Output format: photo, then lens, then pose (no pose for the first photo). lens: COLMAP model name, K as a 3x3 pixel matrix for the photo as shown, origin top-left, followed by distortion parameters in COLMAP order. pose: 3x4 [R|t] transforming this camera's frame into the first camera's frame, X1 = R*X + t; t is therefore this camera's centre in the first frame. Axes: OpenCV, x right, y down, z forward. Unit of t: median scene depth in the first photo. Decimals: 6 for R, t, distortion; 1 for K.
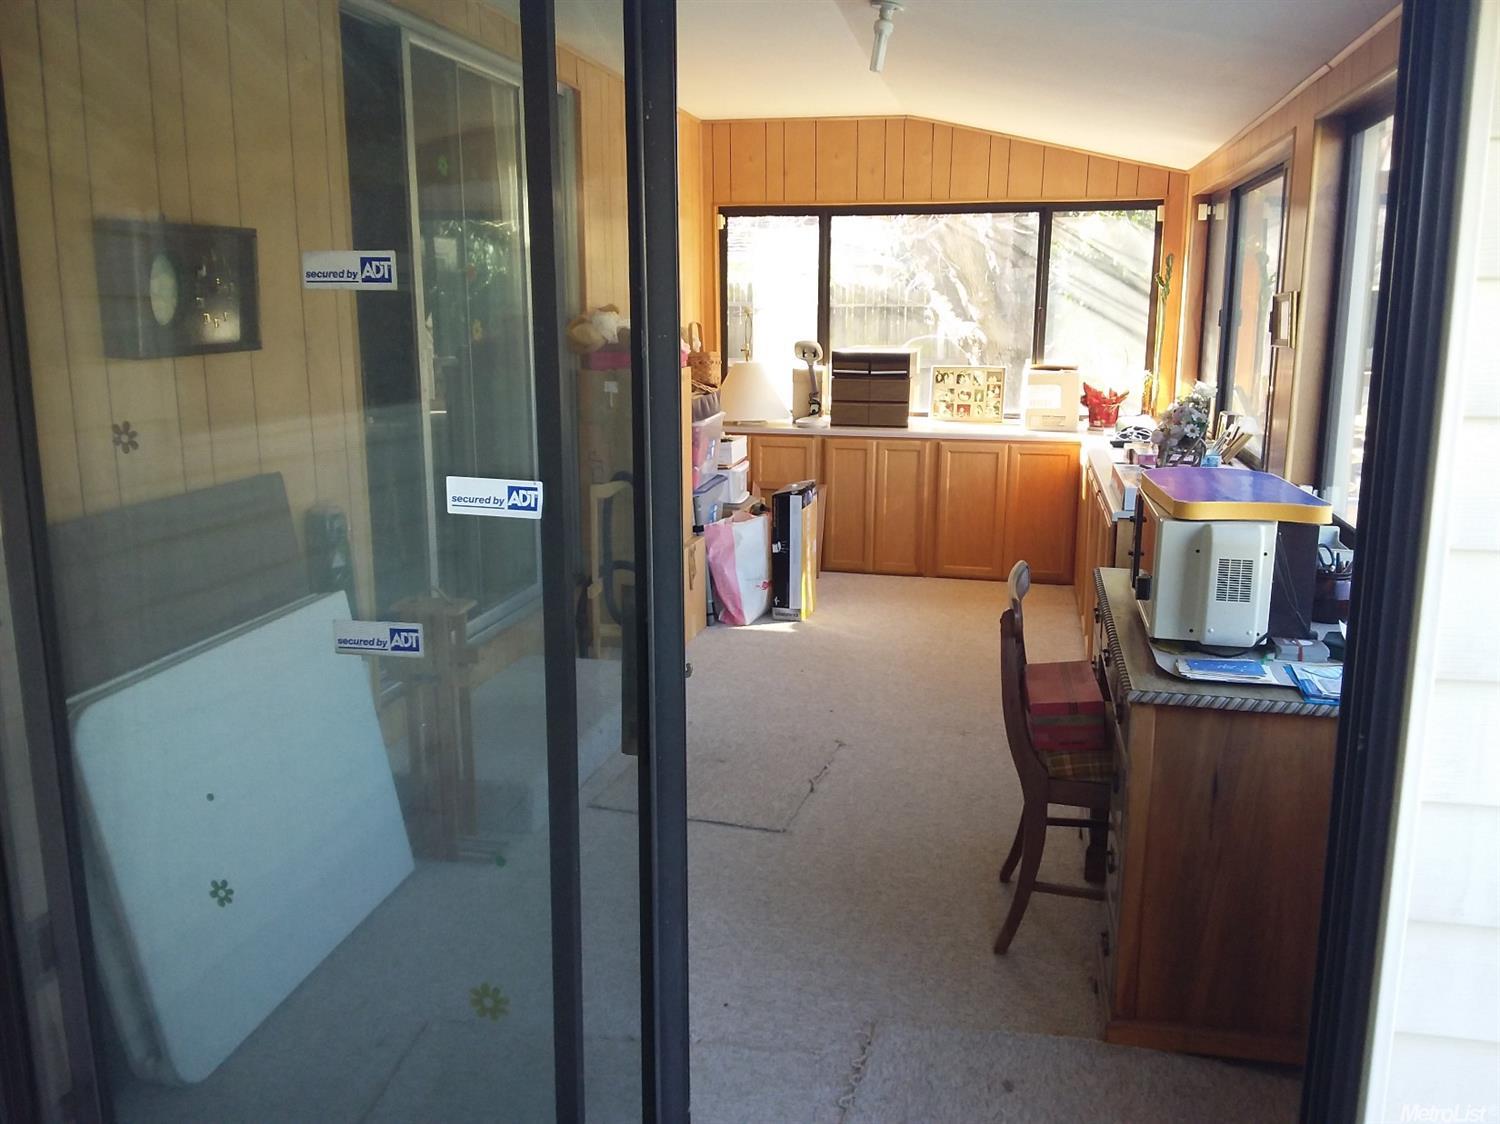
lens RADIAL K [[1182.8, 0, 768.6], [0, 1182.8, 524.5], [0, 0, 1]] dist [0.148525, -0.170754]
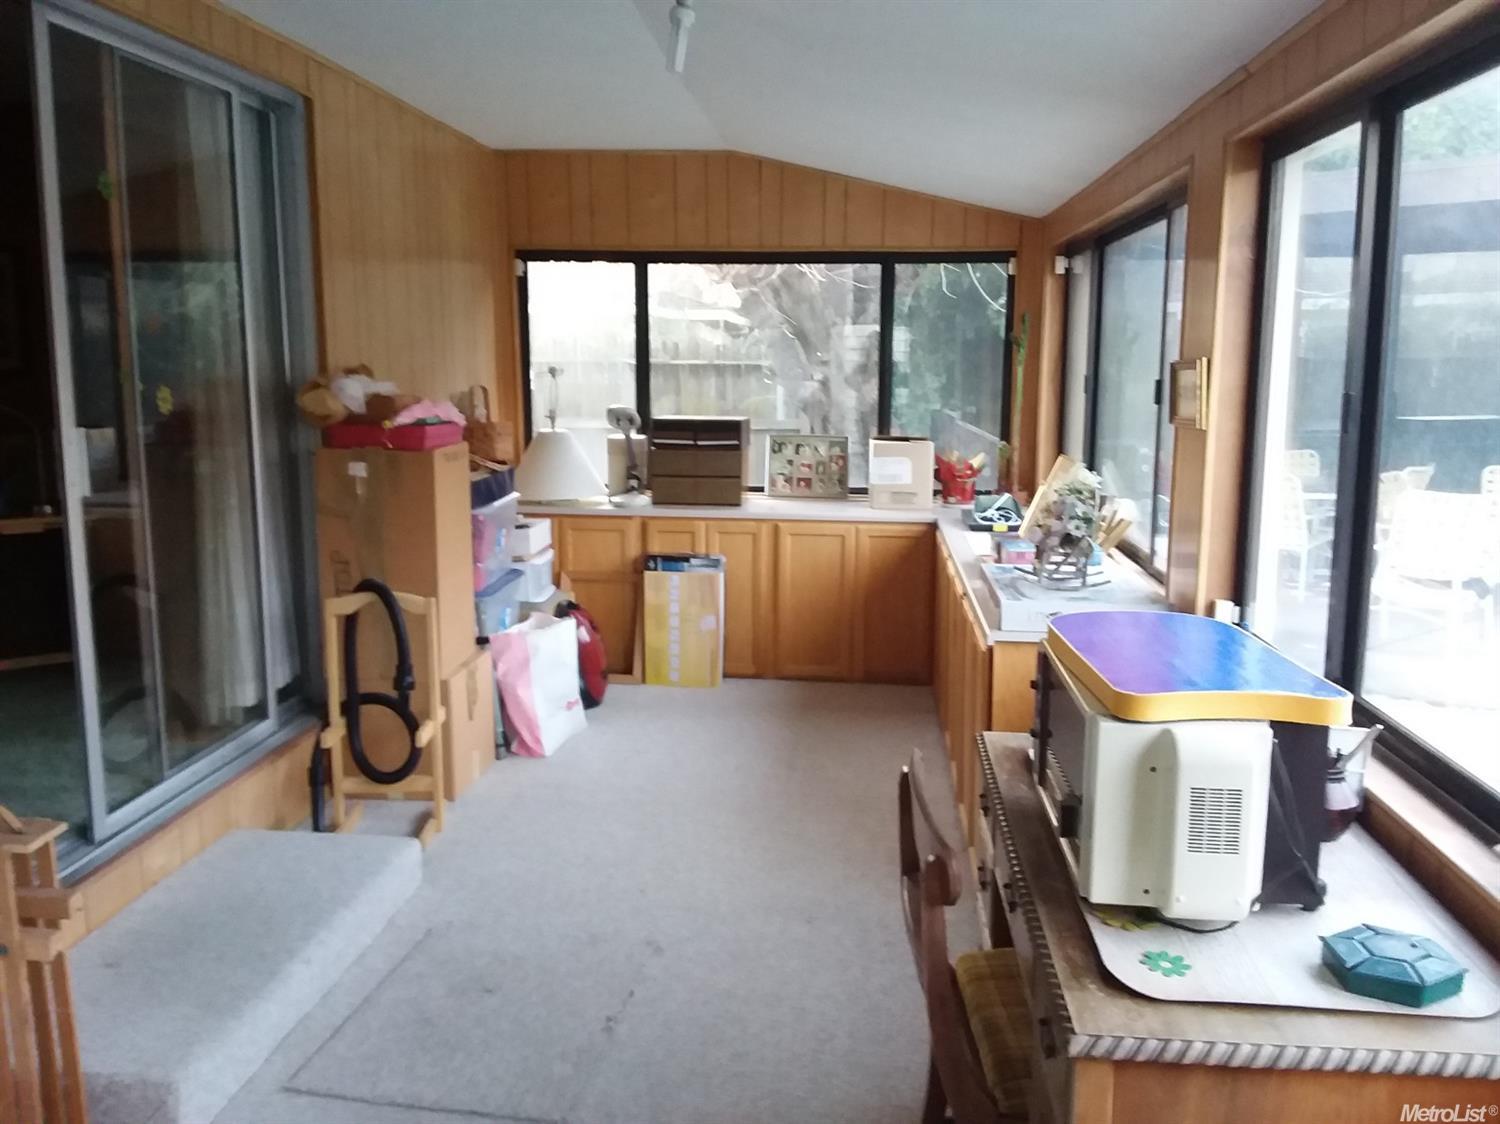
lens RADIAL K [[1243.1, 0, 782.6], [0, 1243.1, 555.1], [0, 0, 1]] dist [0.166083, -0.269624]
pose [[0.989916, -0.020806, 0.140116, 0.021380], [0.024718, 0.999350, -0.026234, -0.023956], [-0.139479, 0.029433, 0.989787, 0.109570]]
